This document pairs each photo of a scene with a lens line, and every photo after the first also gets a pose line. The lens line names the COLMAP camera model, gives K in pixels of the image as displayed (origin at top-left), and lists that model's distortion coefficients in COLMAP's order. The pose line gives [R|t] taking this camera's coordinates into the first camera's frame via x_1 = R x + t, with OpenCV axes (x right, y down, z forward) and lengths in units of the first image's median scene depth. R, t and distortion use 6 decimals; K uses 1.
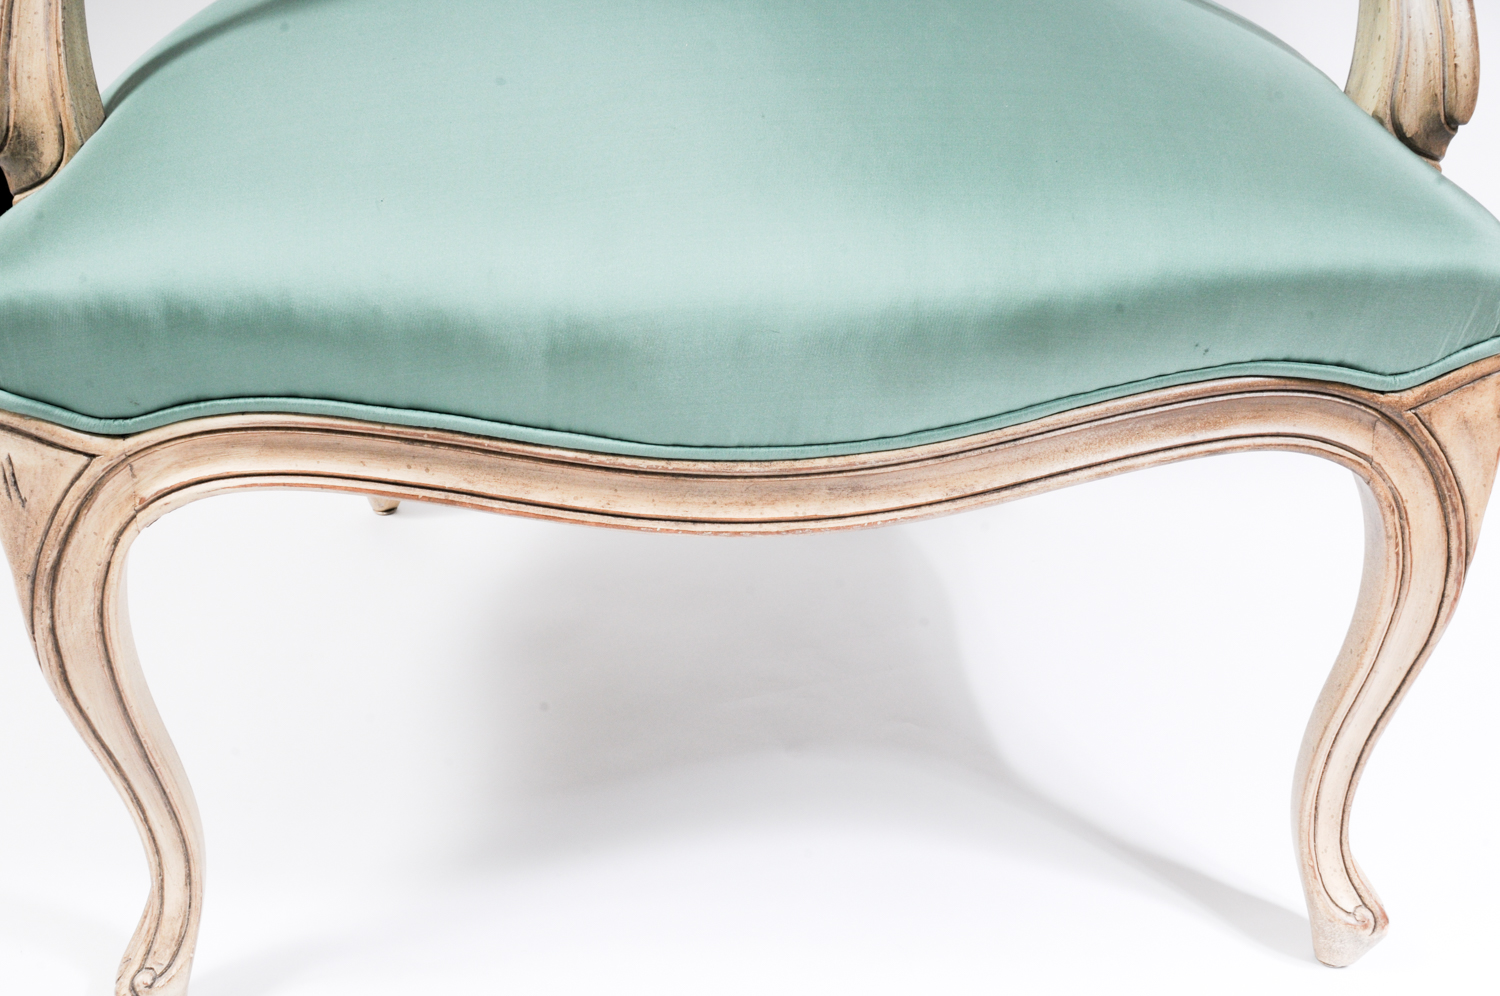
lens RADIAL K [[1984.0, 0, 750.0], [0, 1984.0, 498.0], [0, 0, 1]] dist [-0.200339, 0.338807]
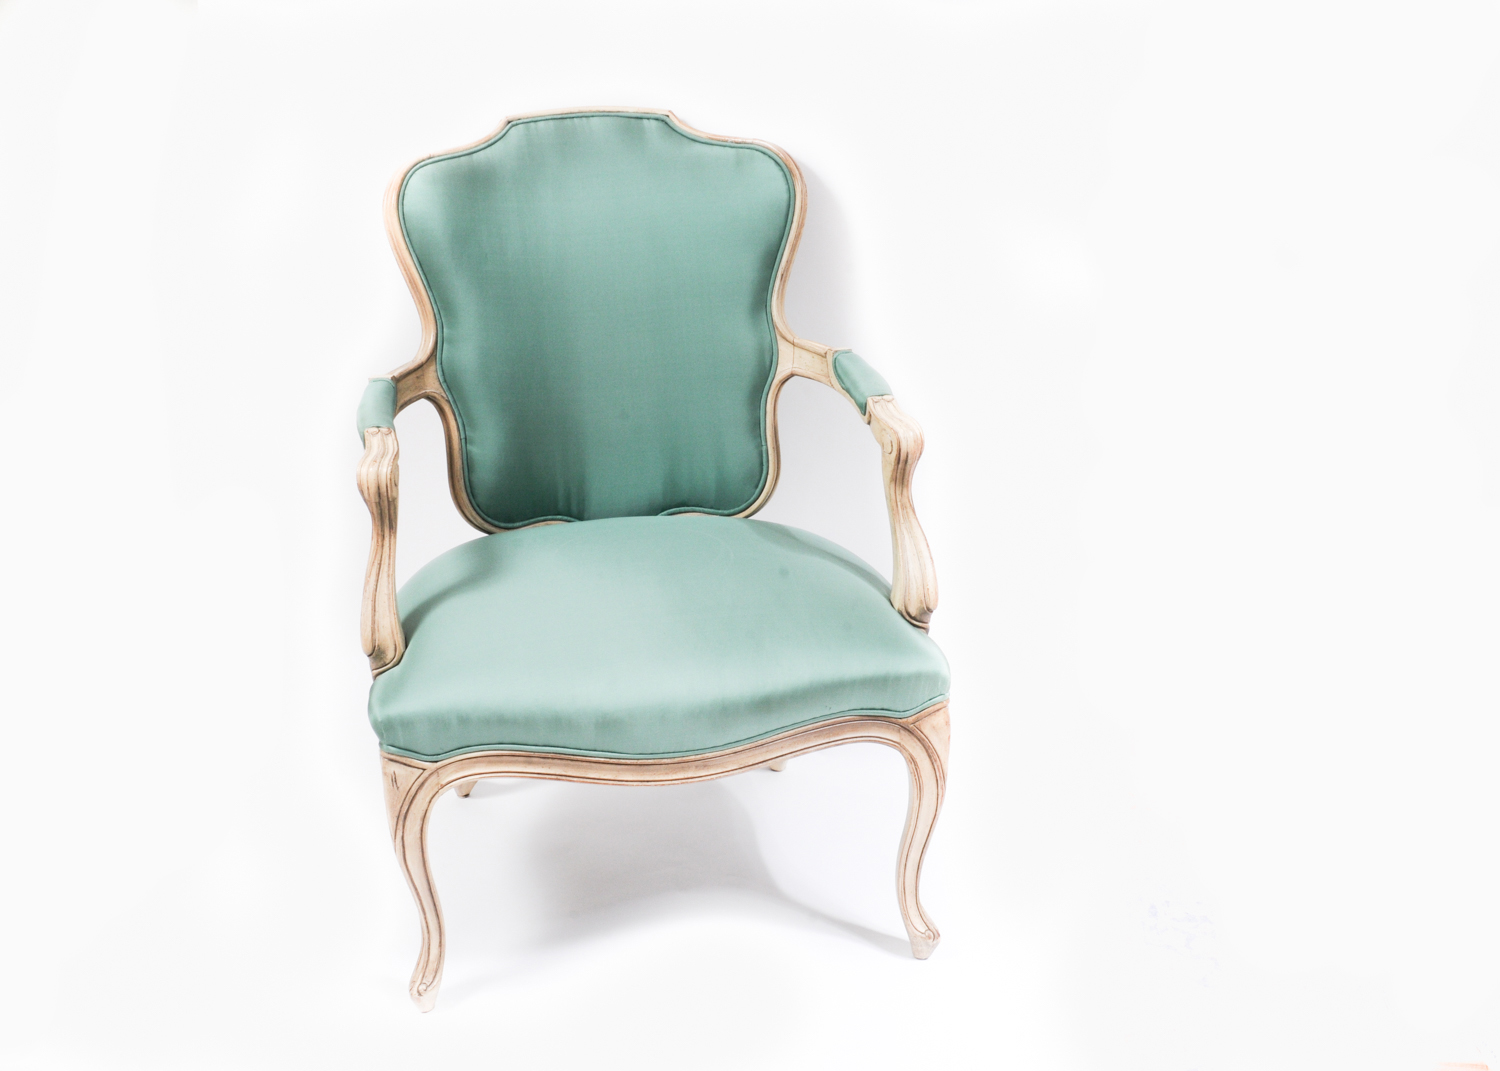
lens RADIAL K [[2289.4, 0, 750.0], [0, 2289.4, 535.5], [0, 0, 1]] dist [-0.173758, -0.023004]
pose [[0.995255, -0.050683, 0.083060, -0.131339], [0.060150, 0.991454, -0.115761, 0.048586], [-0.076483, 0.120208, 0.989798, -2.167085]]
